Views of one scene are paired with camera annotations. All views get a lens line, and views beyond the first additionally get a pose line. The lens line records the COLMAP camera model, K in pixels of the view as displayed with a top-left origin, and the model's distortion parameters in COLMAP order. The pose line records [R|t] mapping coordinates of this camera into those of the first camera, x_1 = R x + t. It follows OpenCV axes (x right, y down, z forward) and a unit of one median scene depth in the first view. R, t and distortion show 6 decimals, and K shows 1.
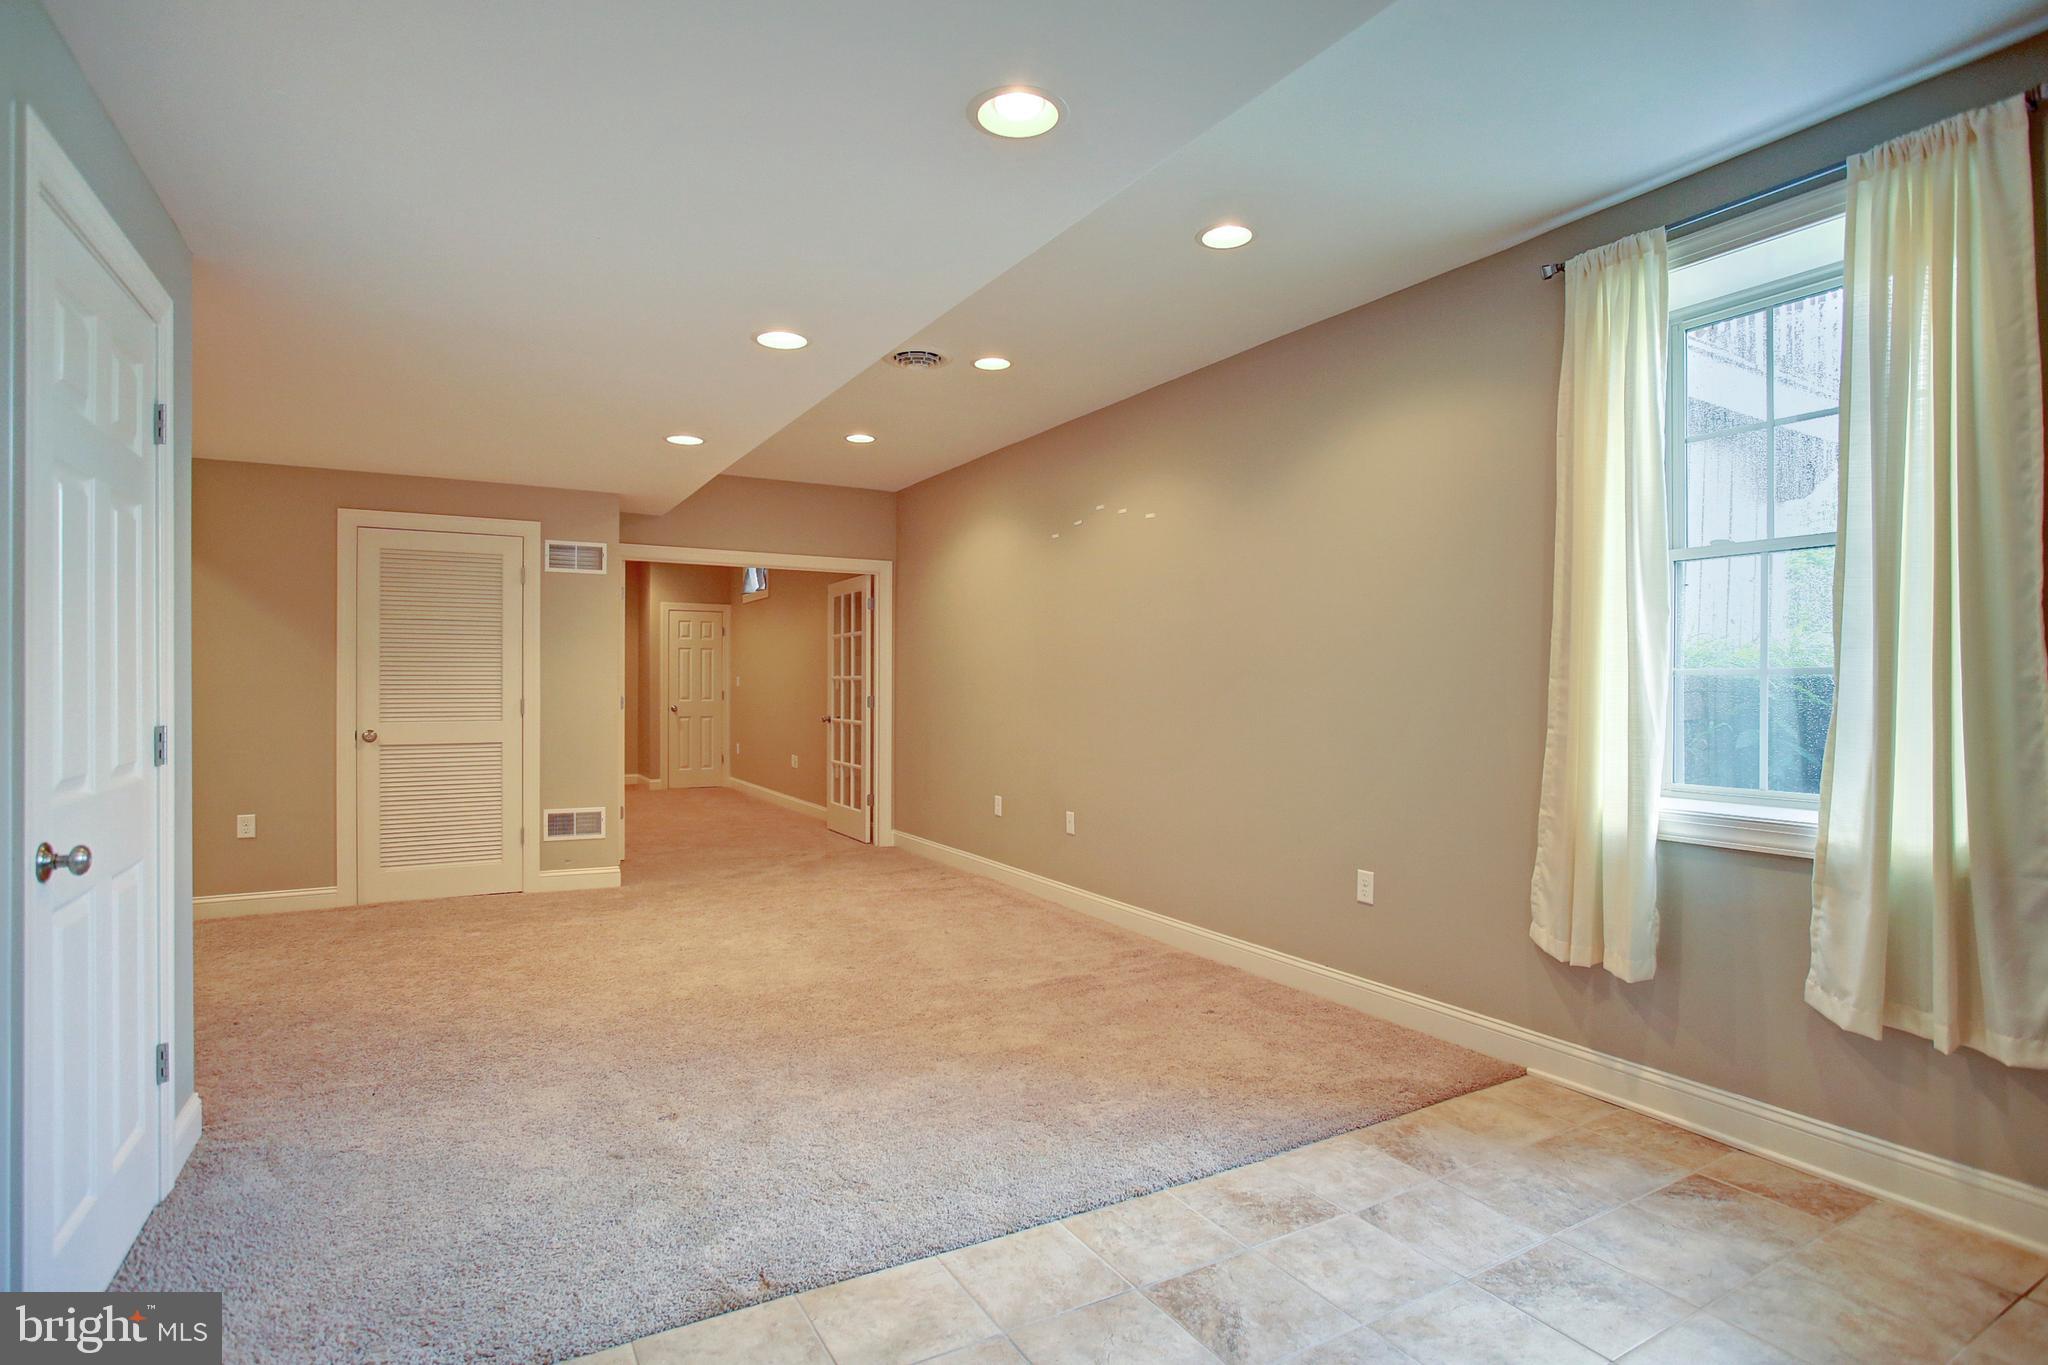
lens RADIAL K [[1027.7, 0, 1024.0], [0, 1027.7, 682.5], [0, 0, 1]] dist [-0.059085, 0.027242]
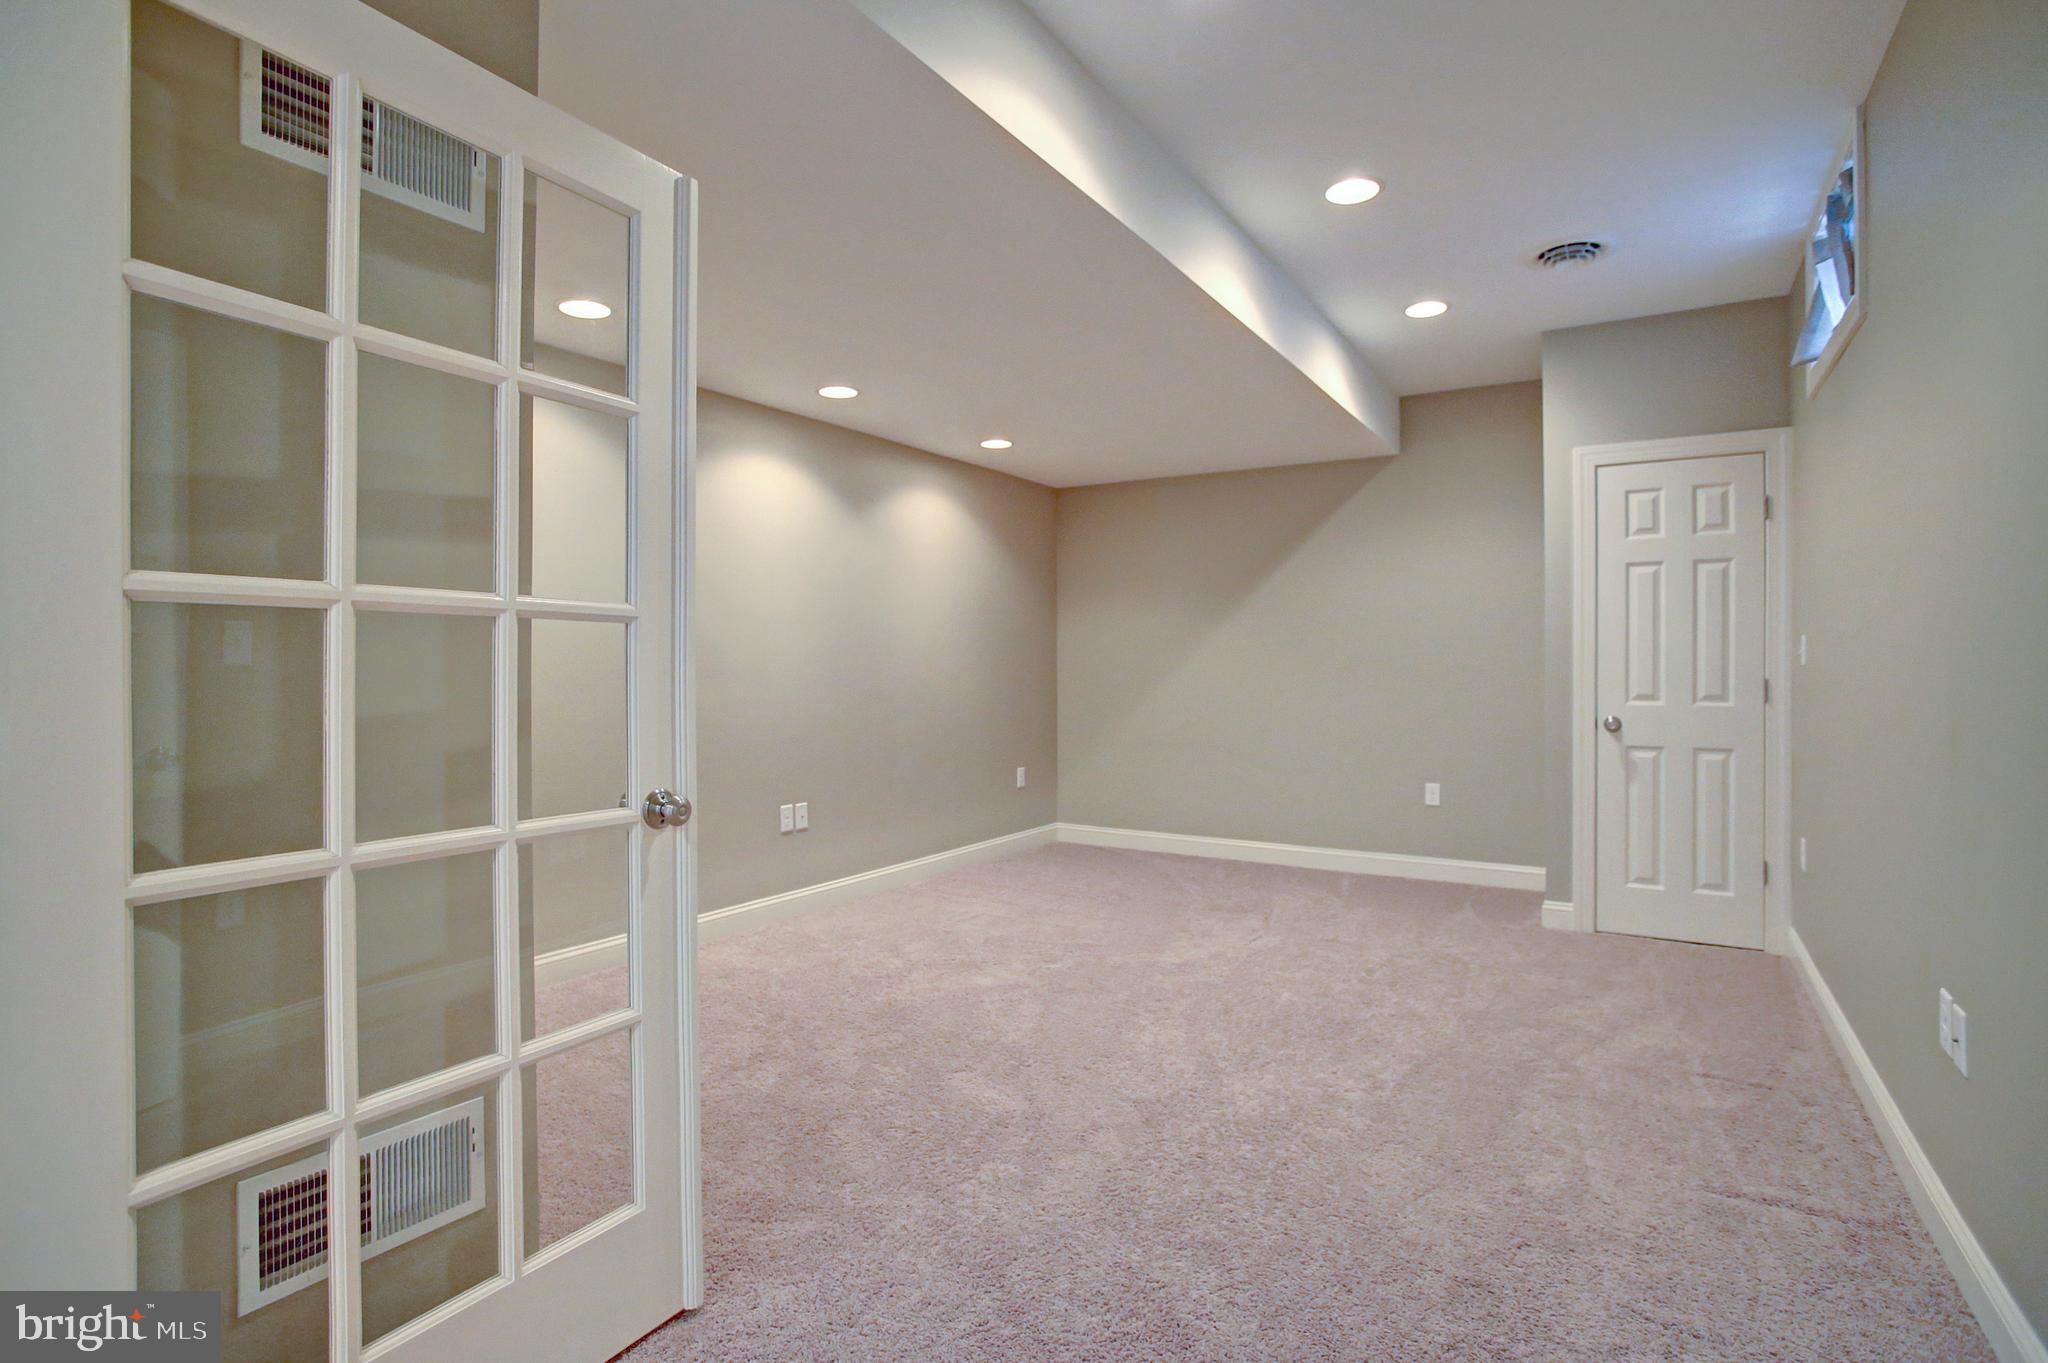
lens RADIAL K [[1029.8, 0, 1009.3], [0, 1029.8, 670.2], [0, 0, 1]] dist [-0.066530, 0.029407]
pose [[0.450940, -0.003635, -0.892547, -0.235756], [0.005603, 0.999984, -0.001242, 0.010221], [0.892537, -0.004441, 0.450952, 1.367858]]
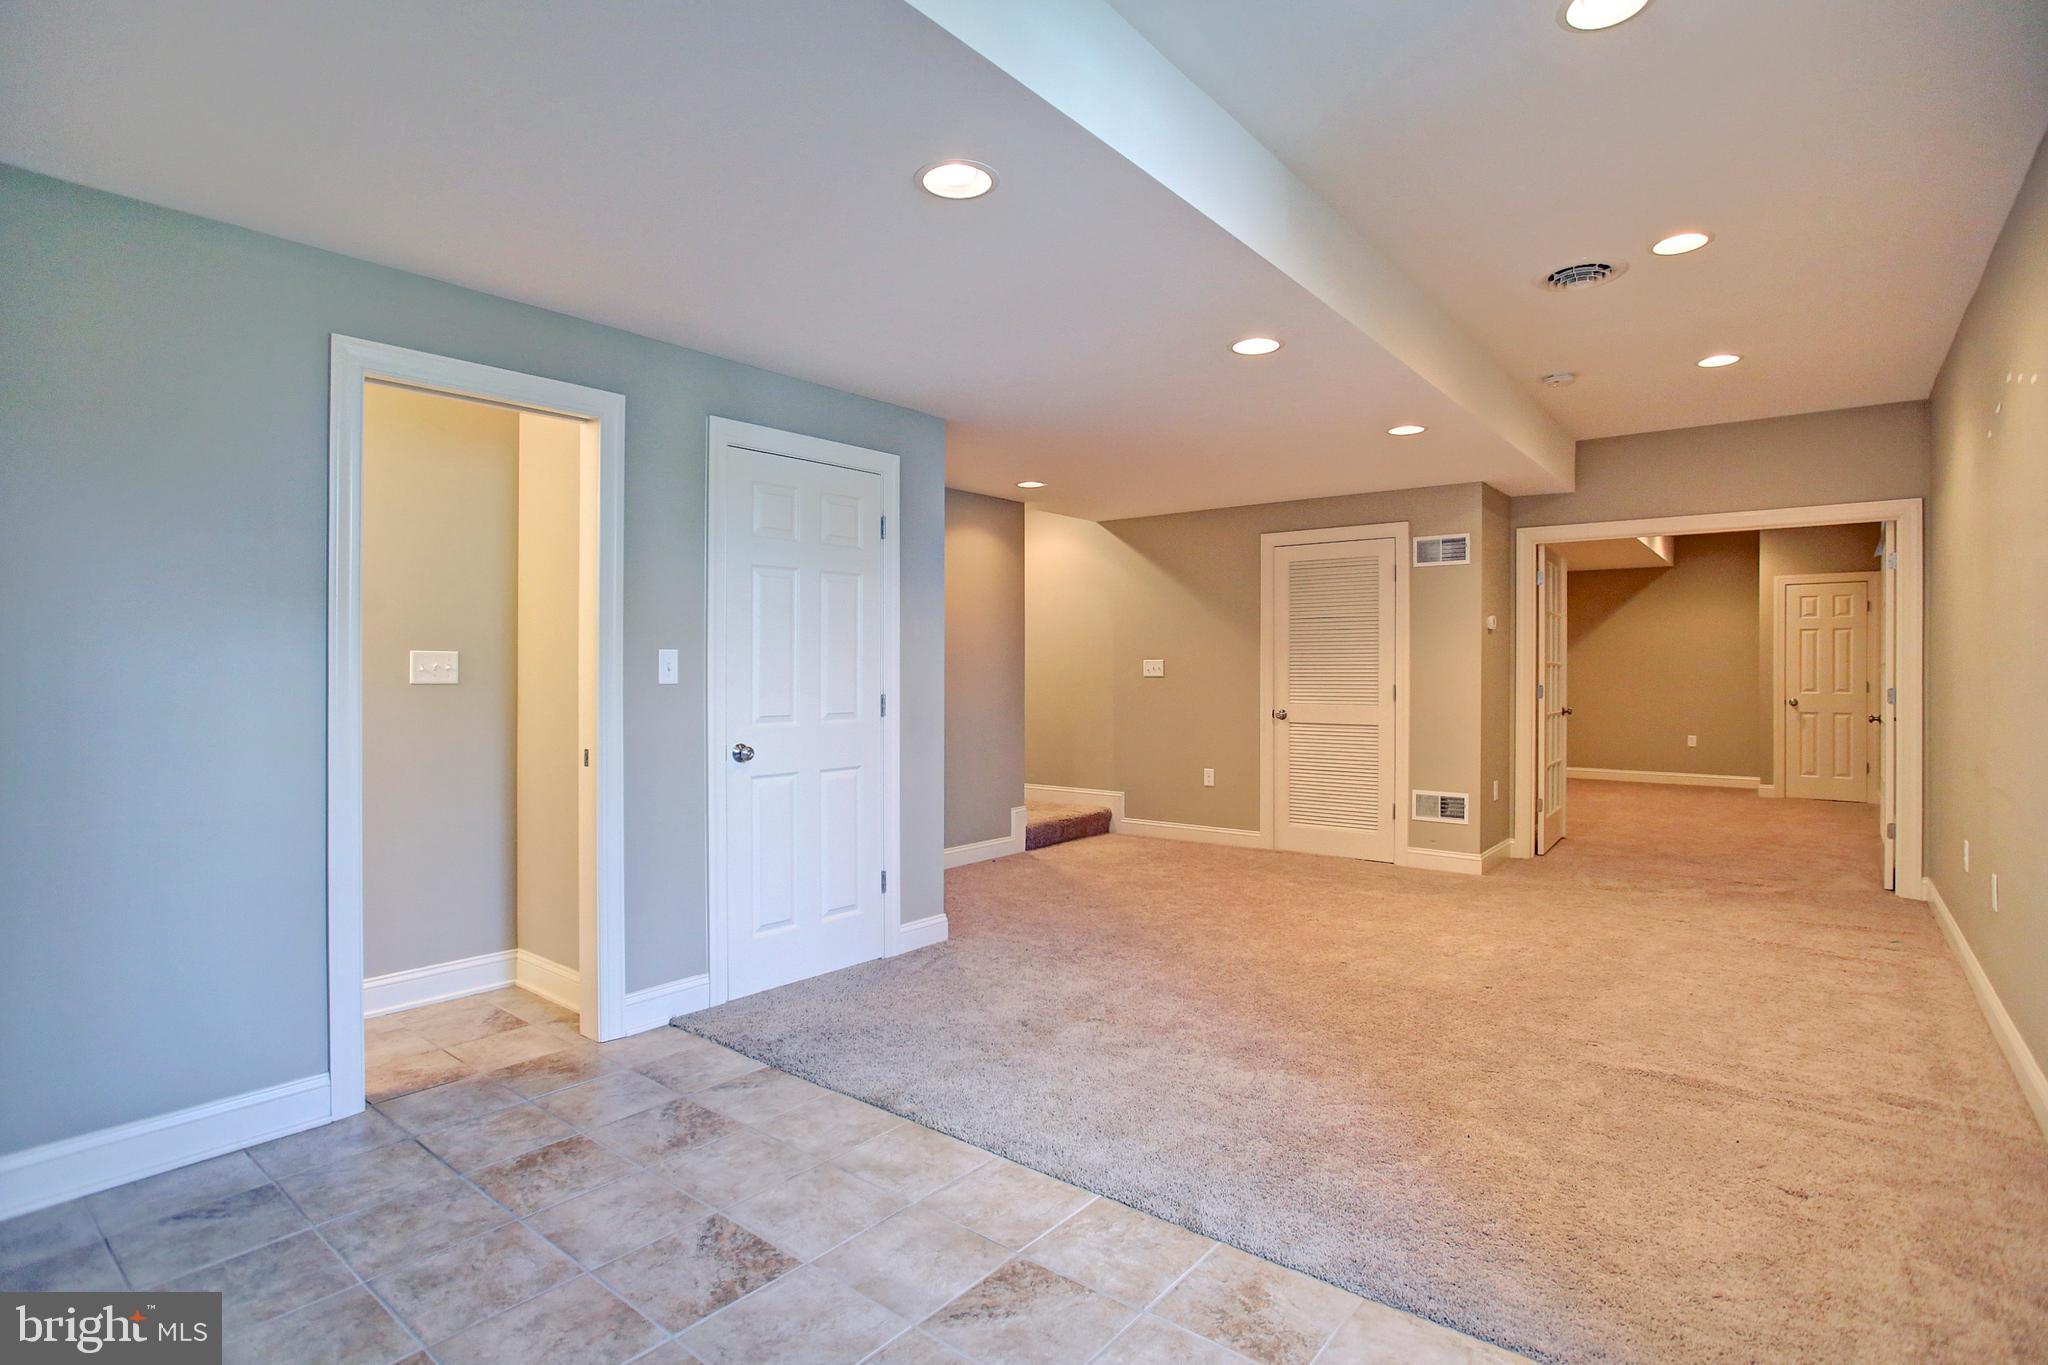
lens RADIAL K [[1029.8, 0, 1009.3], [0, 1029.8, 671.2], [0, 0, 1]] dist [-0.066530, 0.029407]
pose [[0.356661, -0.004219, -0.934224, 0.415014], [0.001974, 0.999991, -0.003762, 0.003858], [0.934232, -0.000503, 0.356666, 0.240647]]
